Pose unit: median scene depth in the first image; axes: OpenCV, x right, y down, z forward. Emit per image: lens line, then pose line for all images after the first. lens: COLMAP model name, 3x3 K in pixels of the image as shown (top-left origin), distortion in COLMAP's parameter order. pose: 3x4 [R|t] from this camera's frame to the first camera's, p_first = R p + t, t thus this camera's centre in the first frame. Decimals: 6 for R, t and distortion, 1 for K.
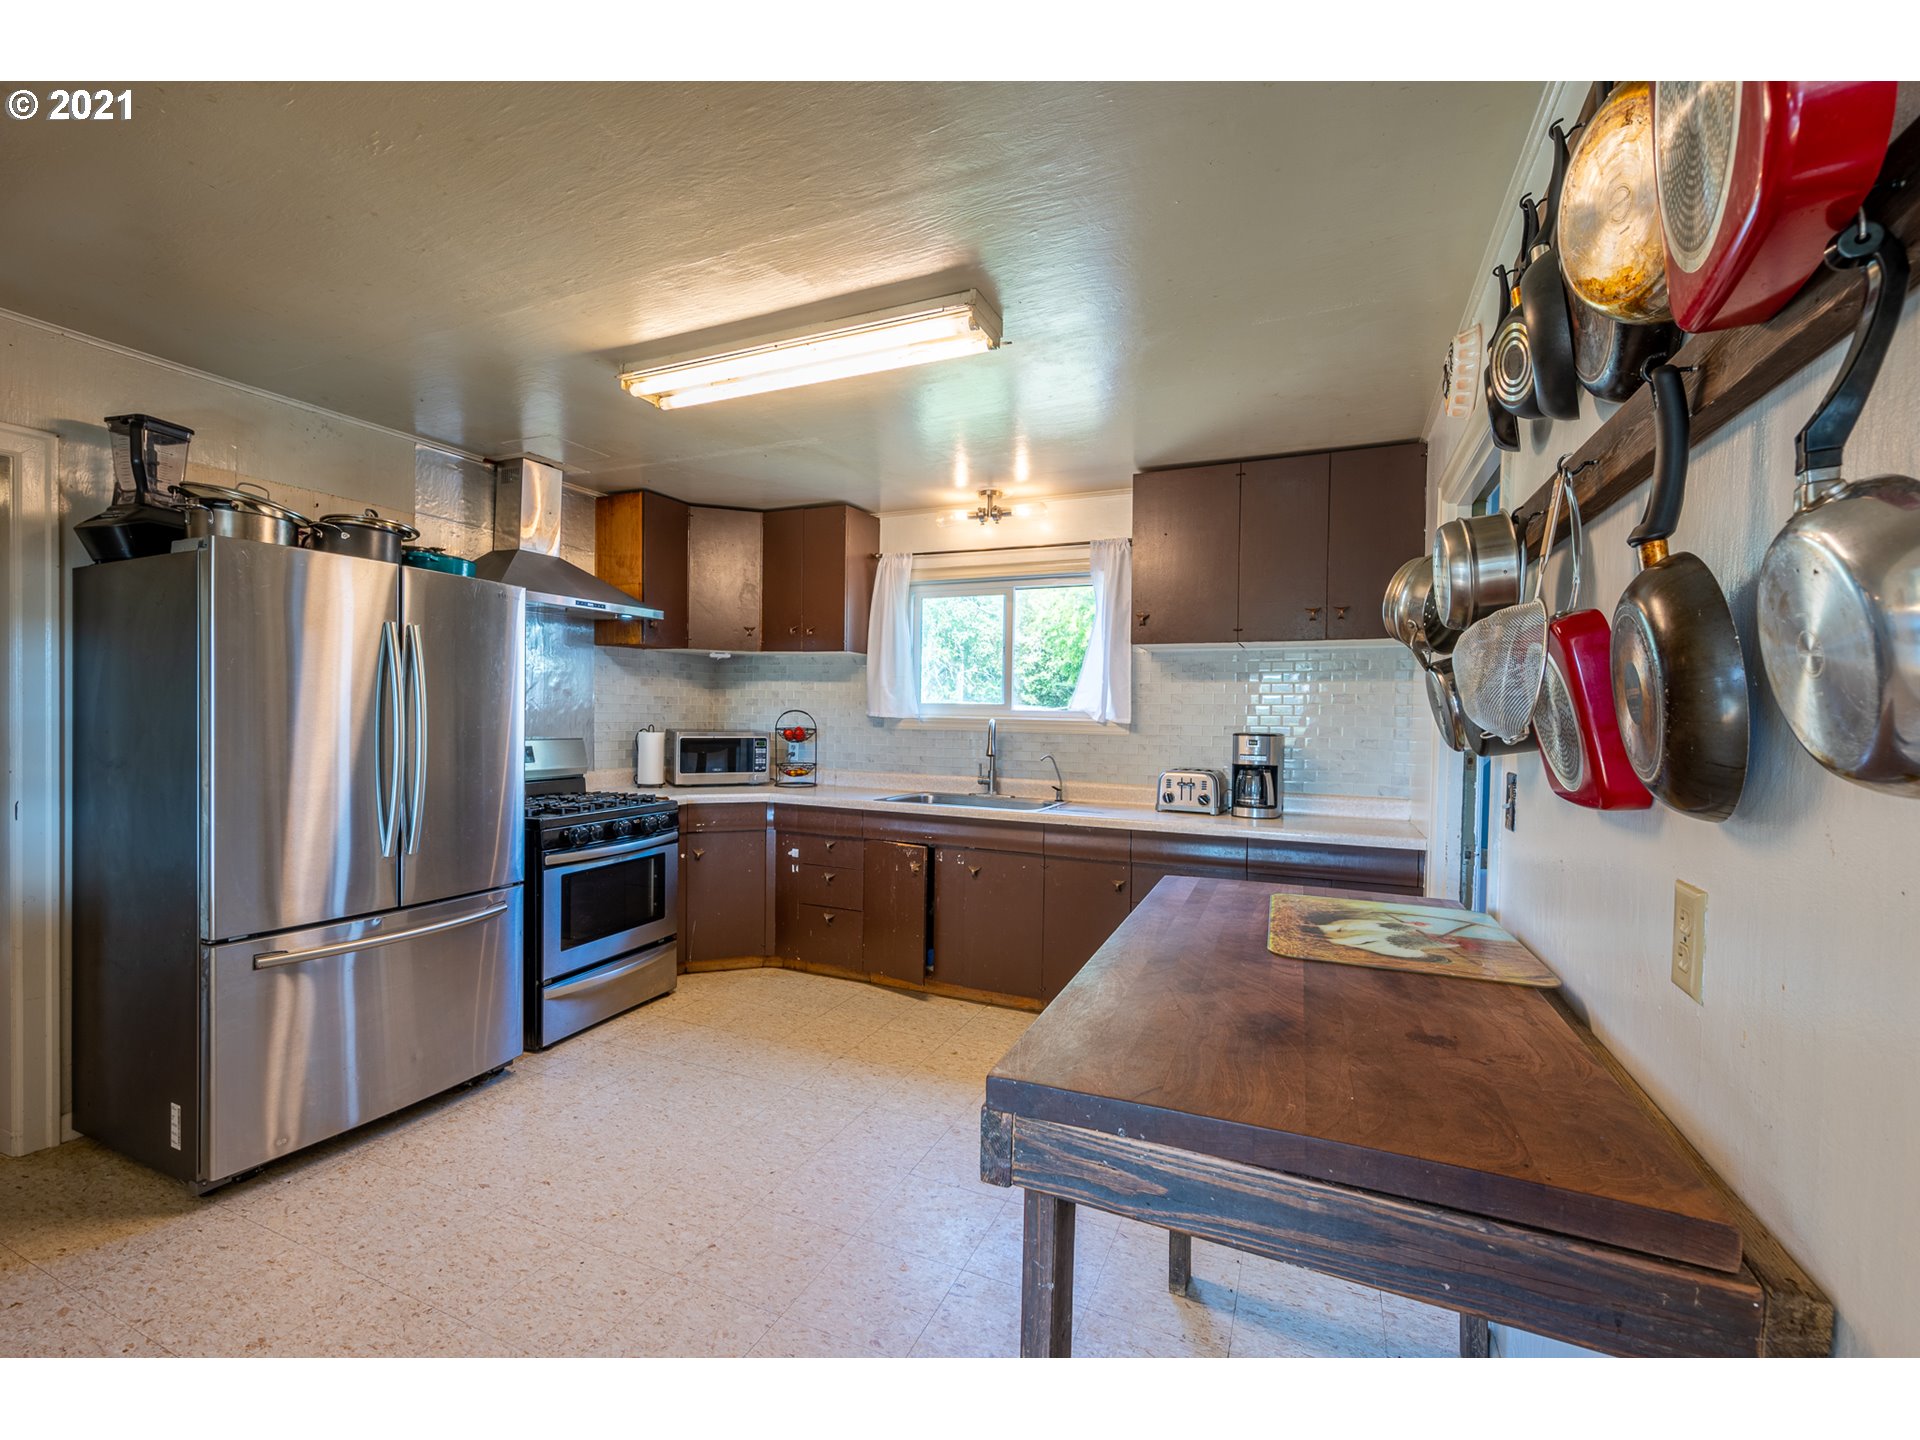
lens RADIAL K [[760.0, 0, 949.8], [0, 760.0, 722.1], [0, 0, 1]] dist [-0.001839, -0.000158]
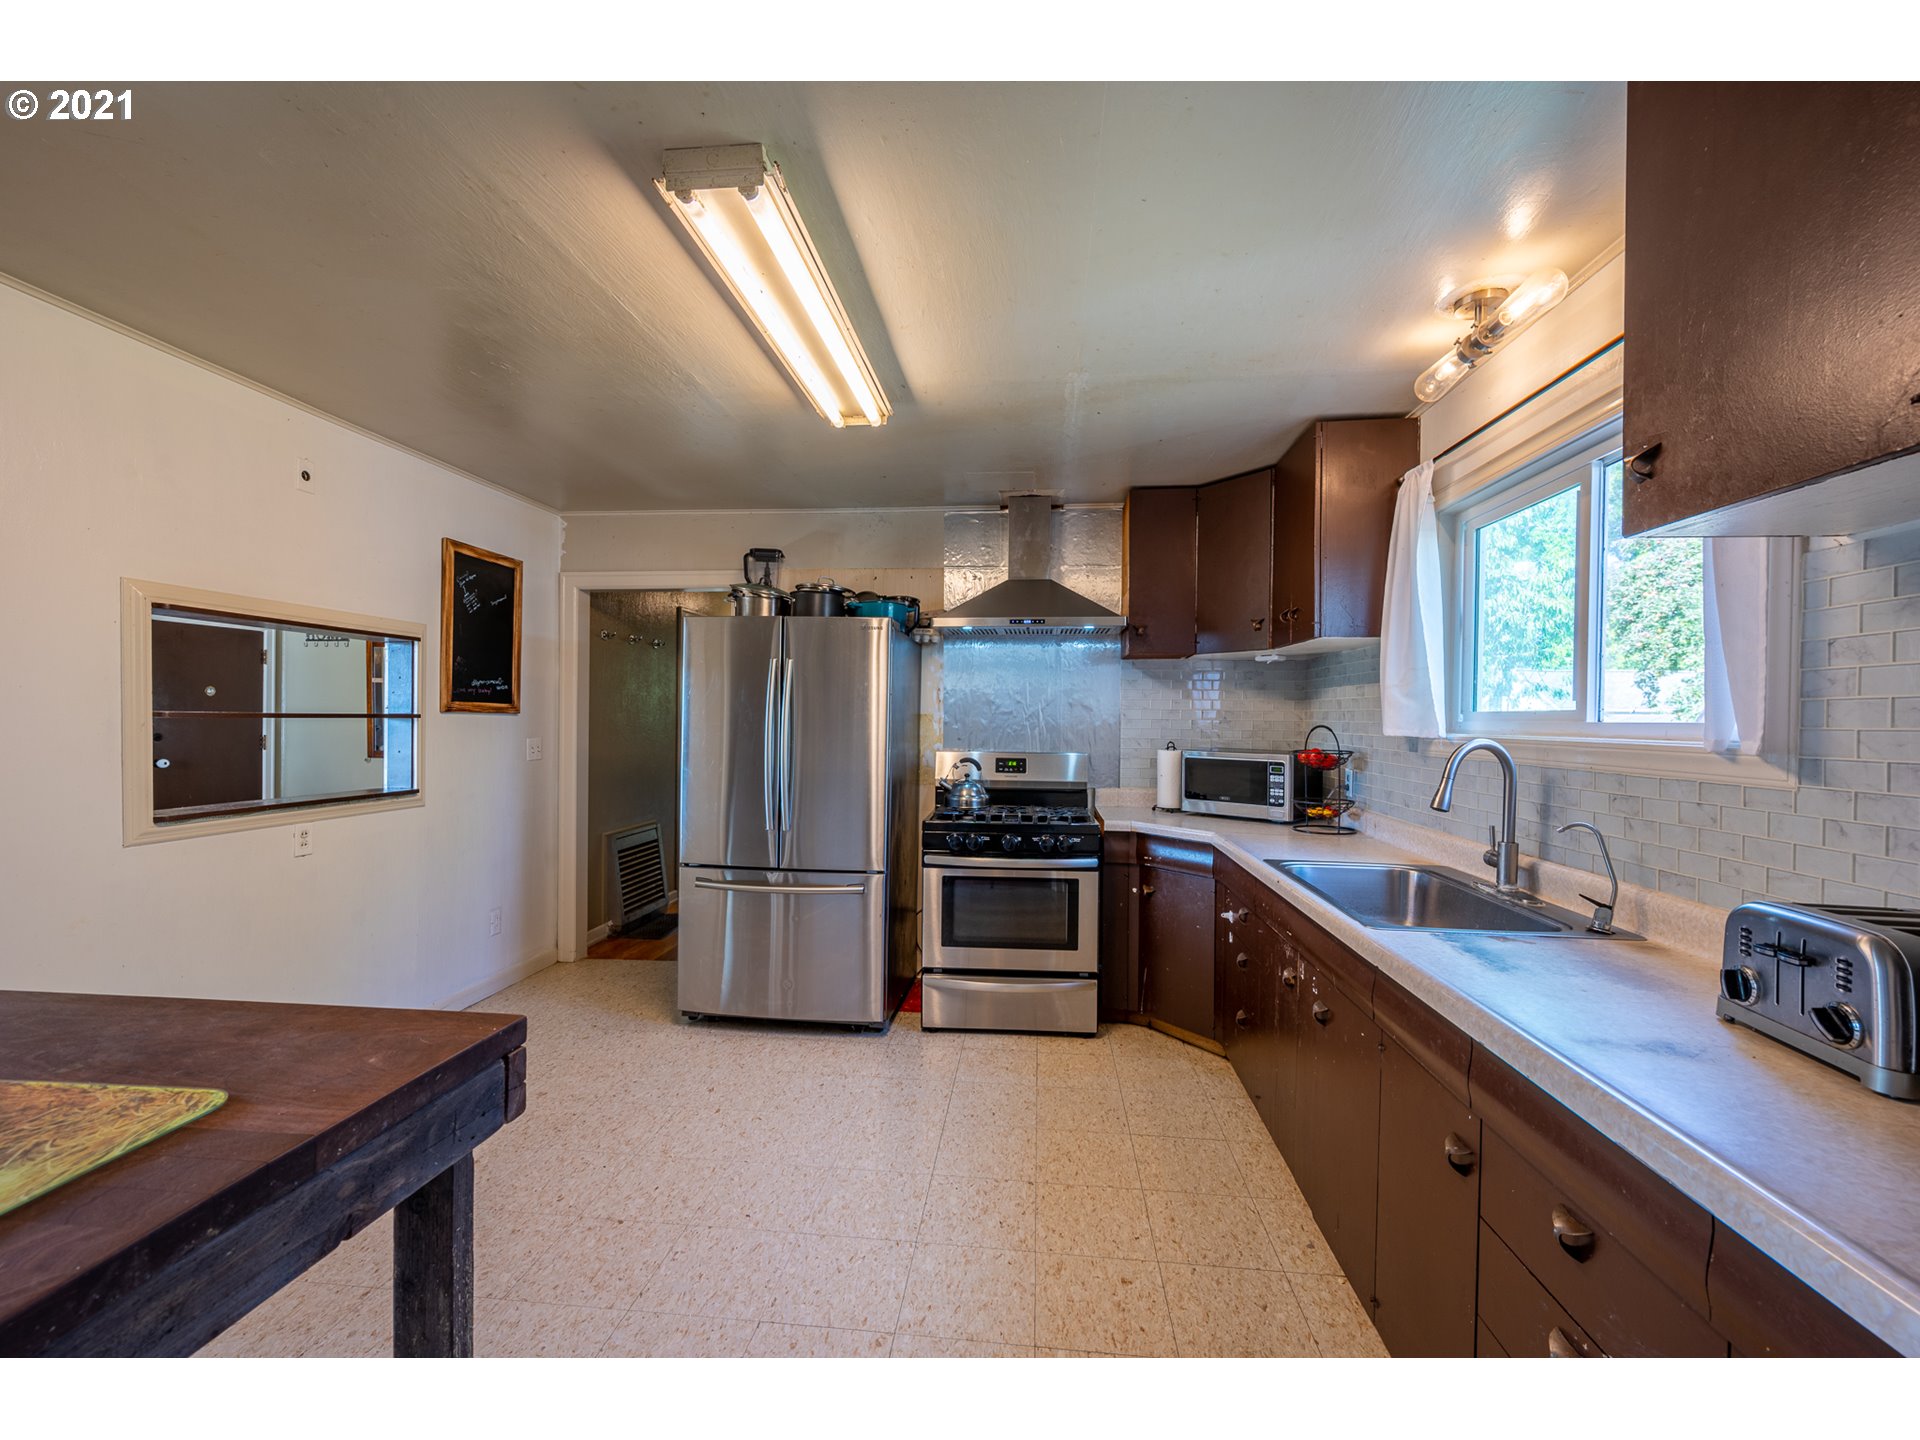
lens RADIAL K [[760.0, 0, 954.5], [0, 760.0, 725.2], [0, 0, 1]] dist [-0.001839, -0.000158]
pose [[0.362746, -0.004300, -0.931878, 0.430118], [-0.018849, 0.999751, -0.011951, -0.001076], [0.931697, 0.021900, 0.362575, 0.522660]]
